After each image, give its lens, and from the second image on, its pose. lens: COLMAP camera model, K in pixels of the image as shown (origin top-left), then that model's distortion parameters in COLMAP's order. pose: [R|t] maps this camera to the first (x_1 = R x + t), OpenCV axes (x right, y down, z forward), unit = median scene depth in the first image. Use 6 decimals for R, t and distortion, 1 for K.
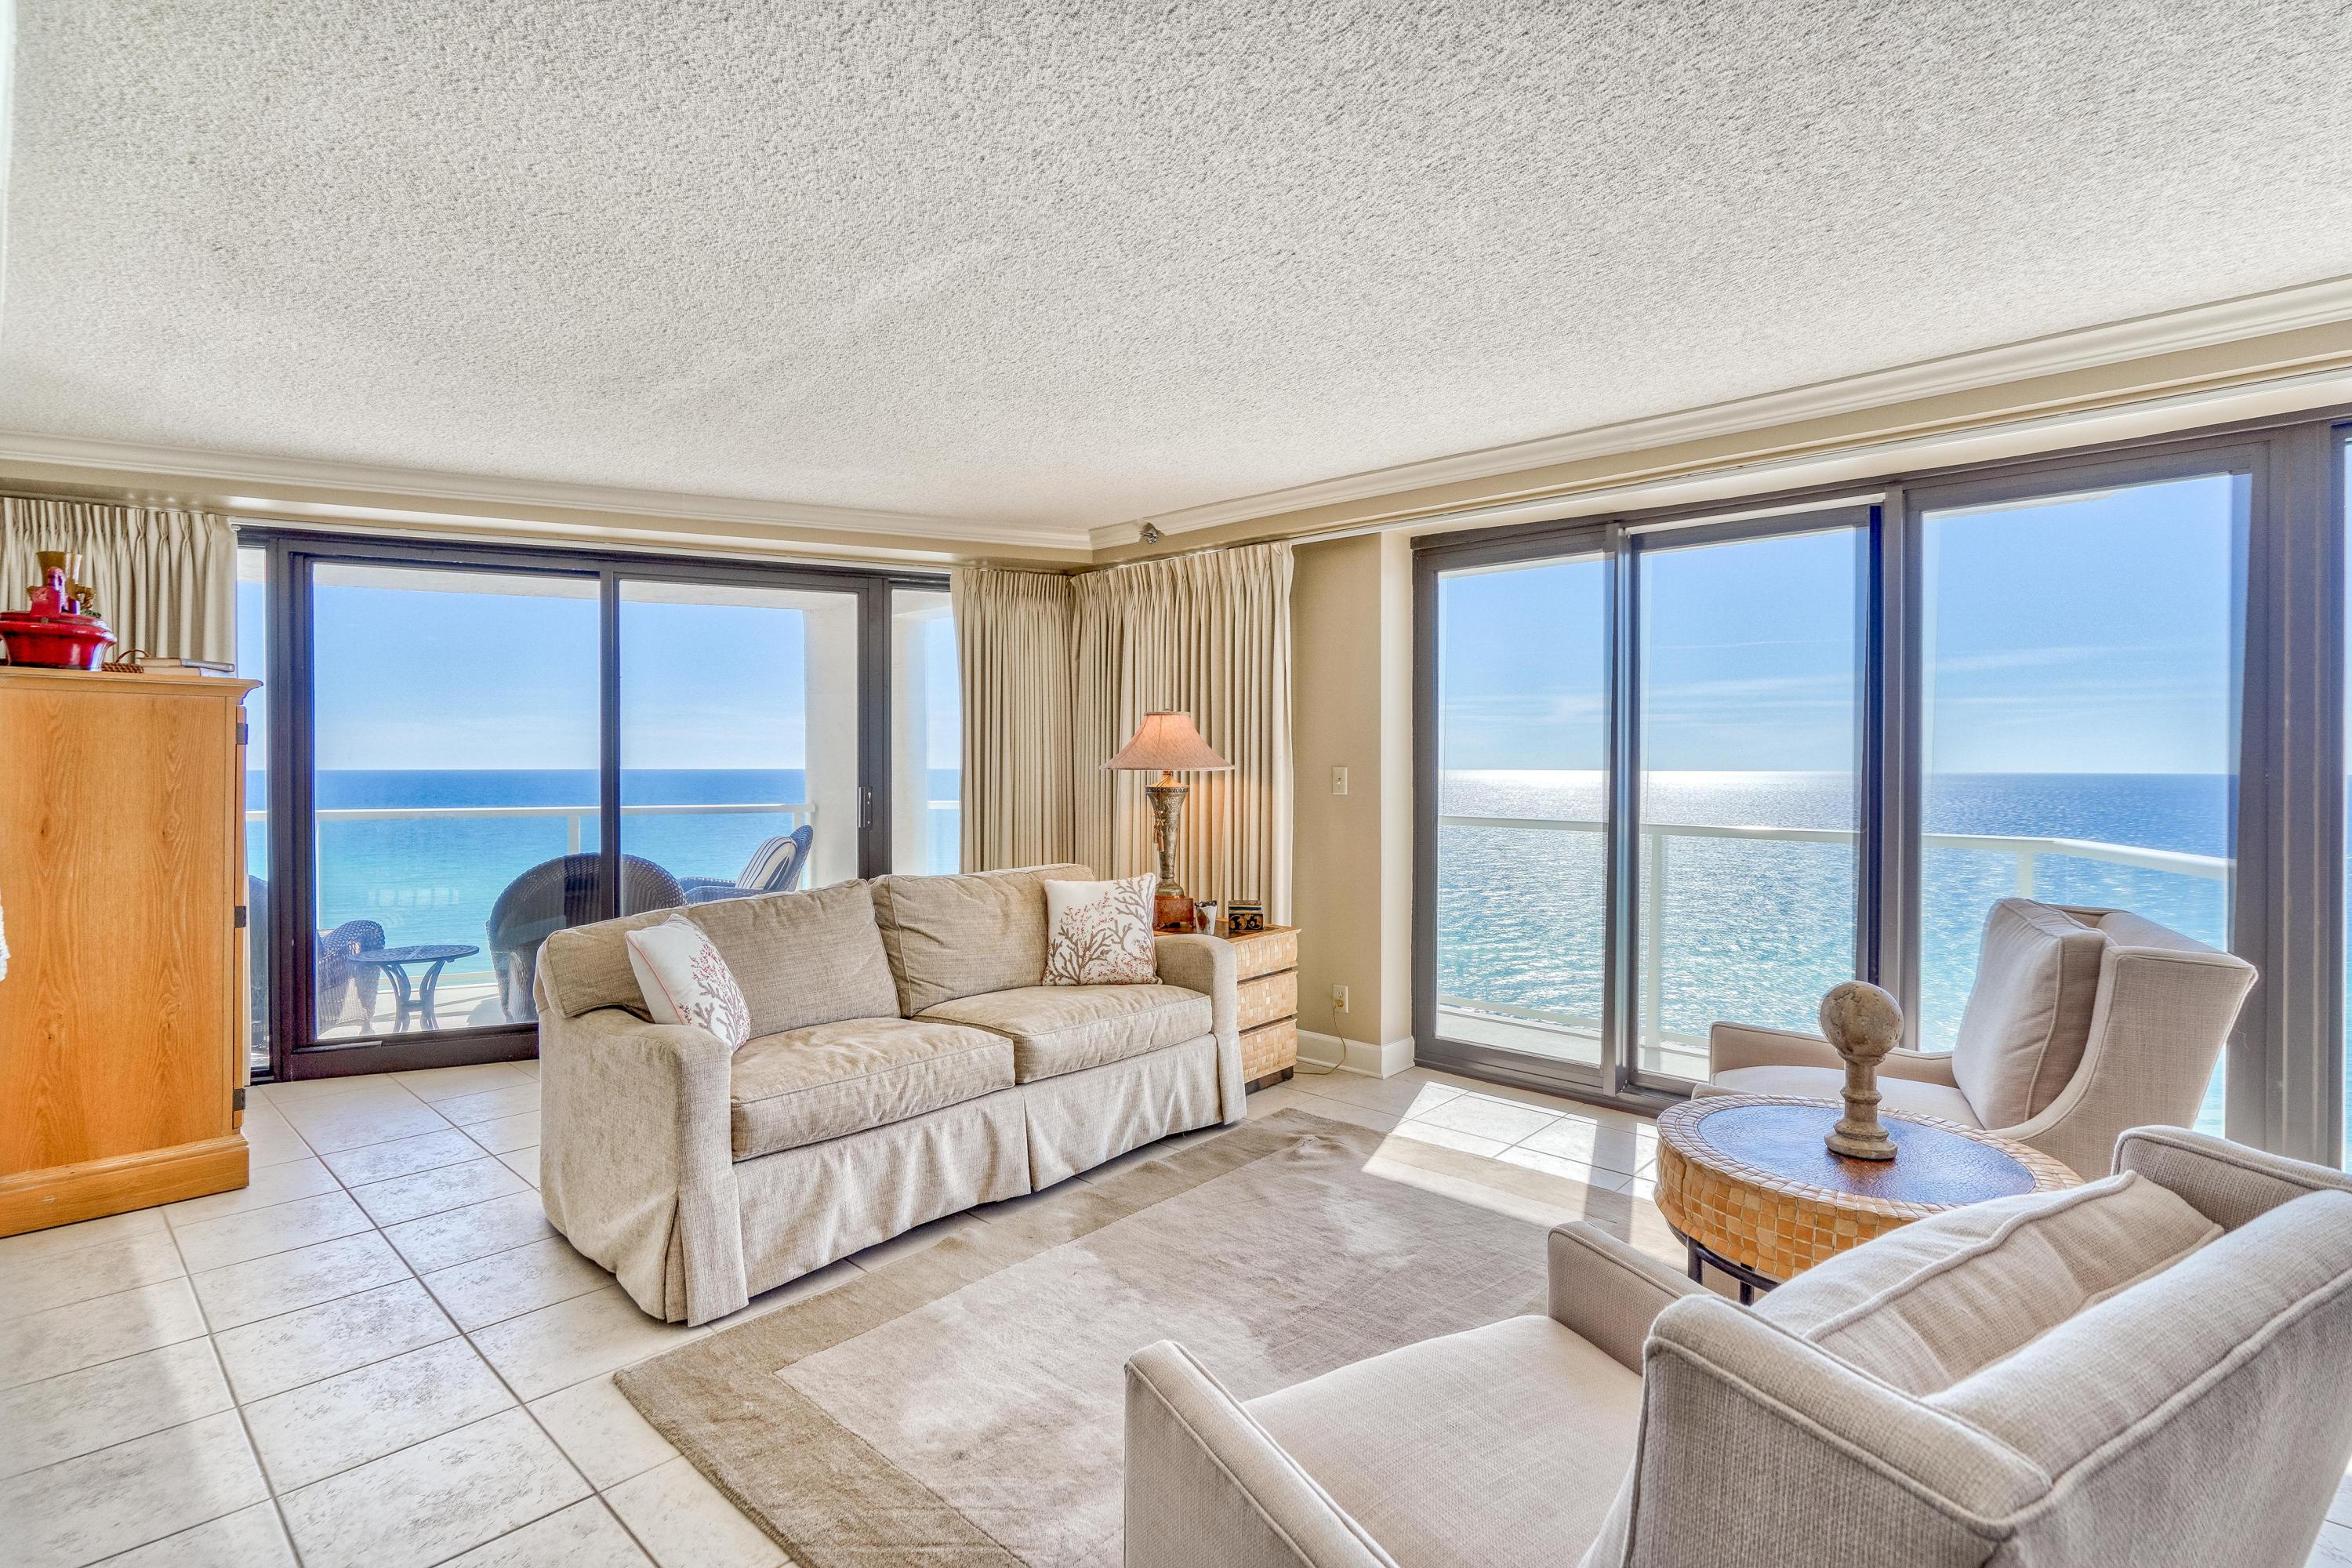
lens RADIAL K [[1115.7, 0, 1160.2], [0, 1115.7, 727.7], [0, 0, 1]] dist [-0.008506, 0.000183]
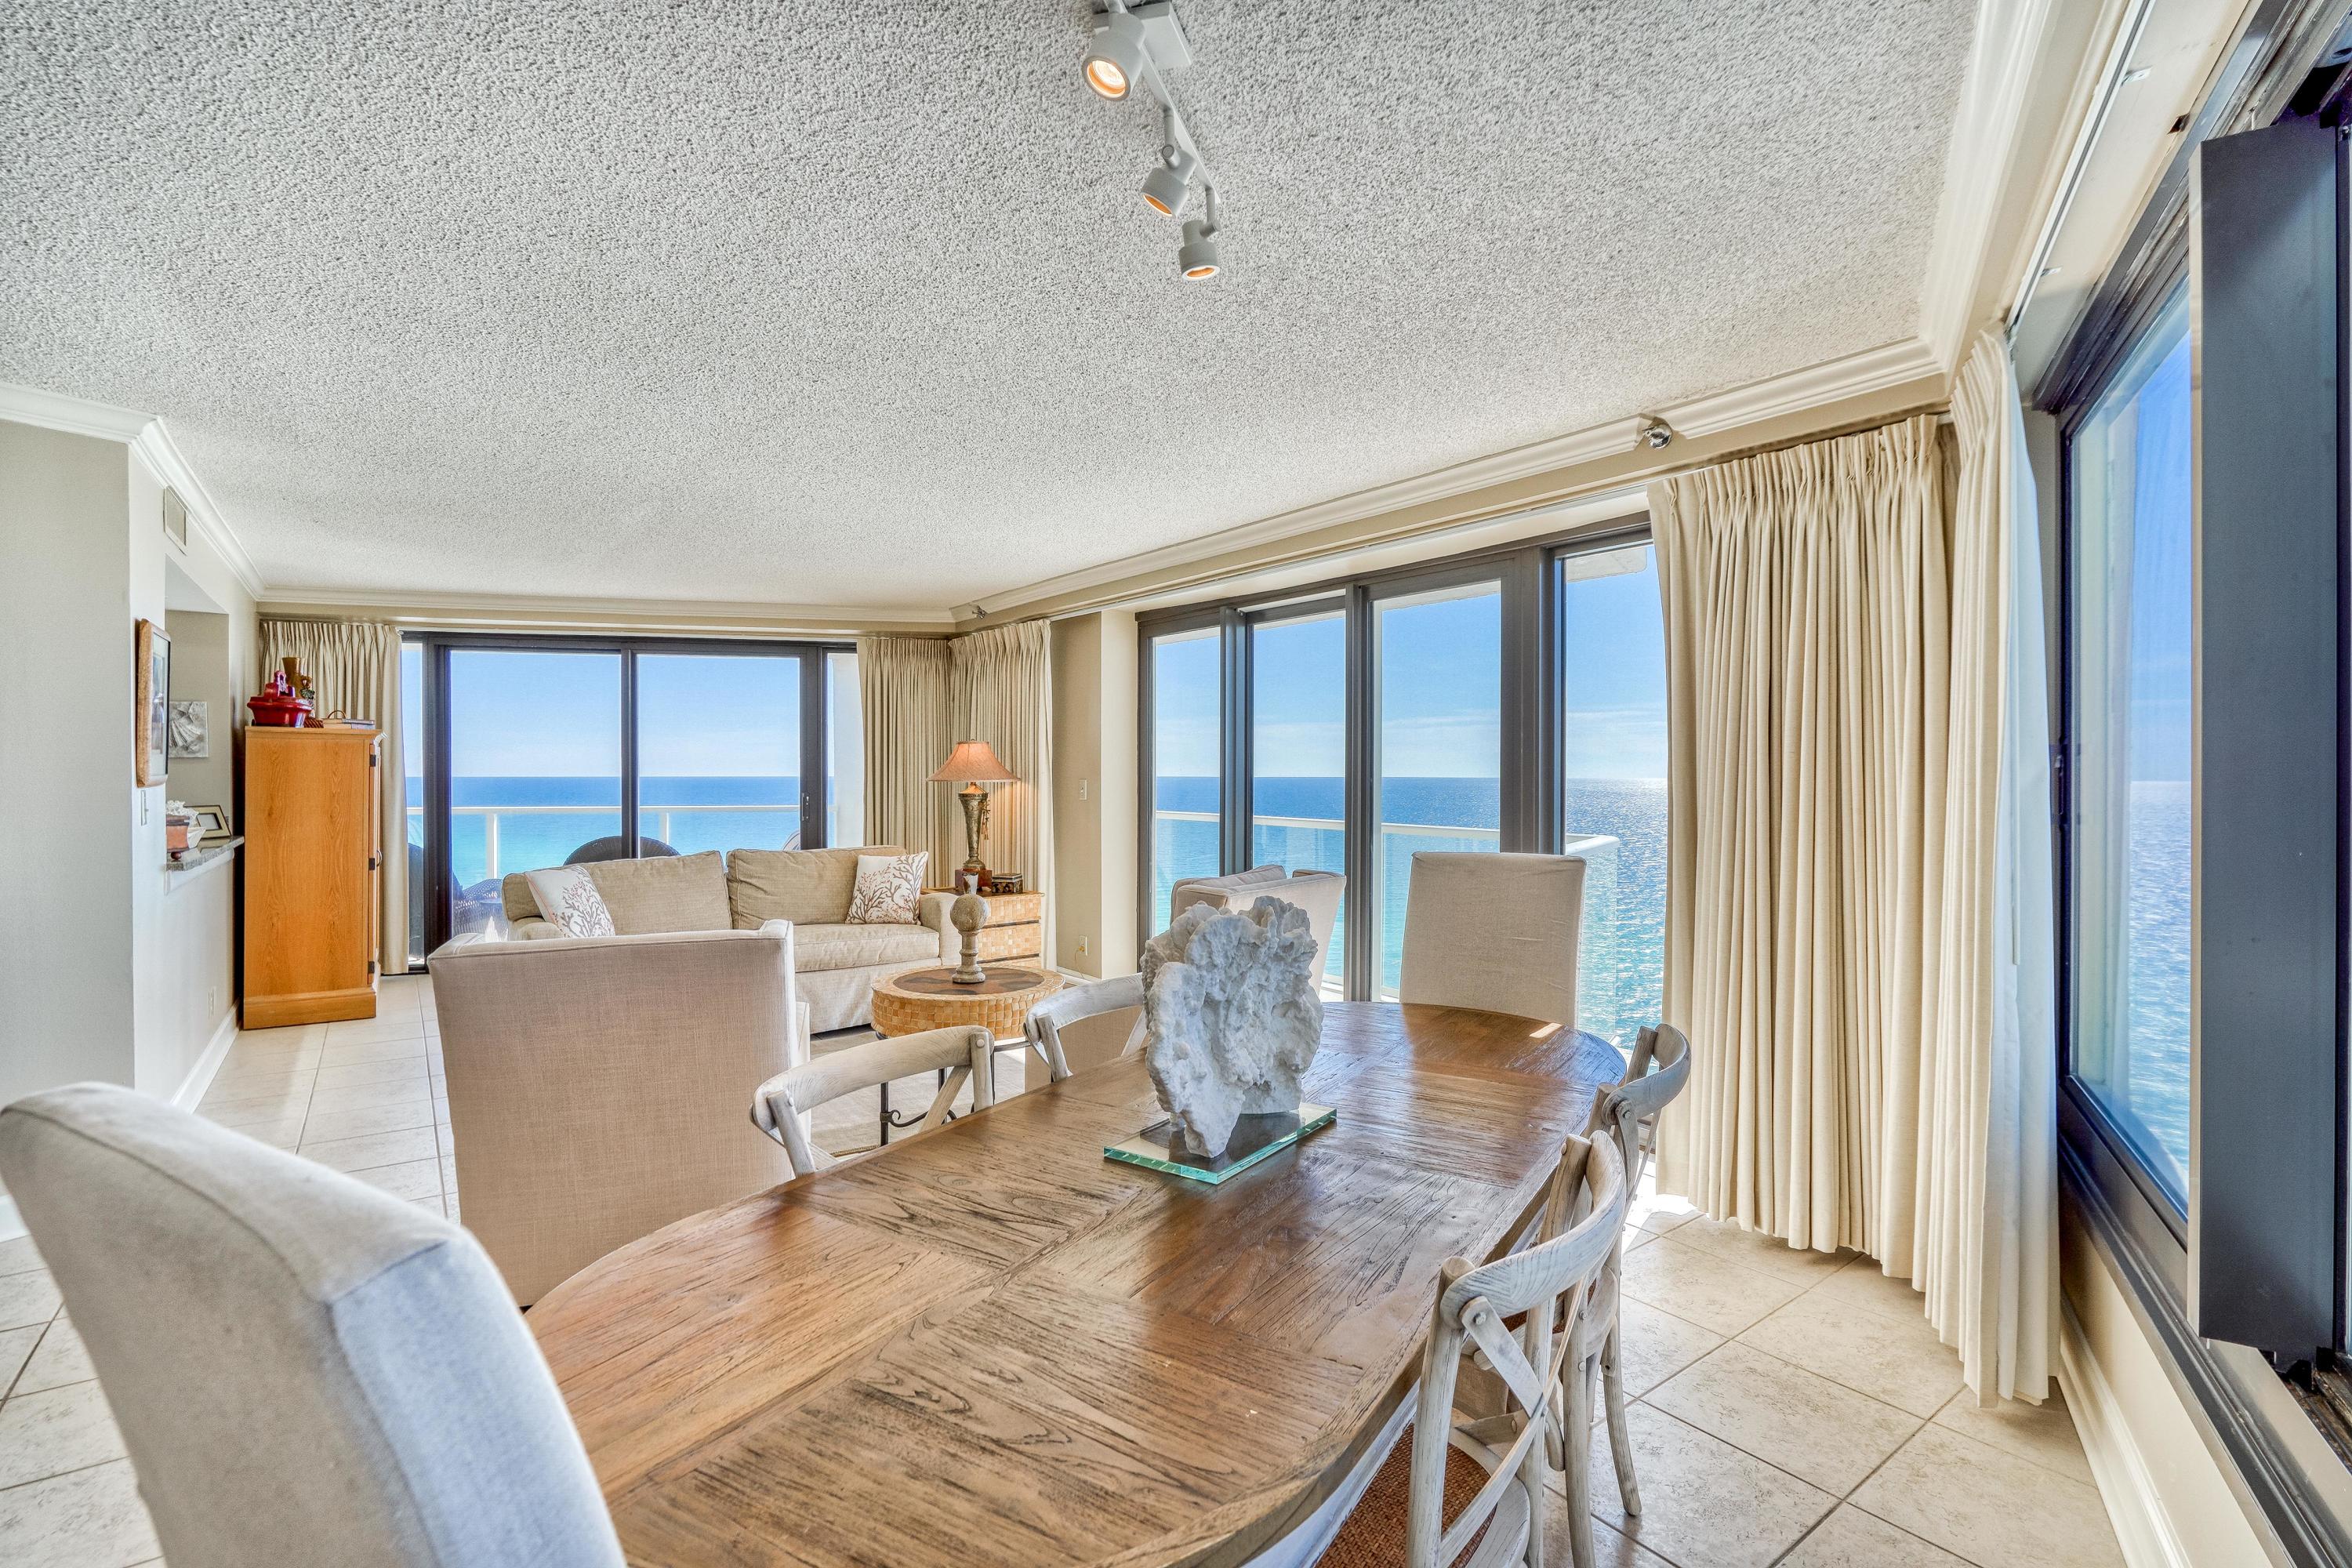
lens RADIAL K [[1093.7, 0, 1180.0], [0, 1093.7, 739.2], [0, 0, 1]] dist [-0.007041, 0.000045]
pose [[0.980197, -0.005828, -0.197942, 0.589373], [0.006060, 0.999981, 0.000568, -0.016391], [0.197935, -0.001756, 0.980214, -0.337680]]
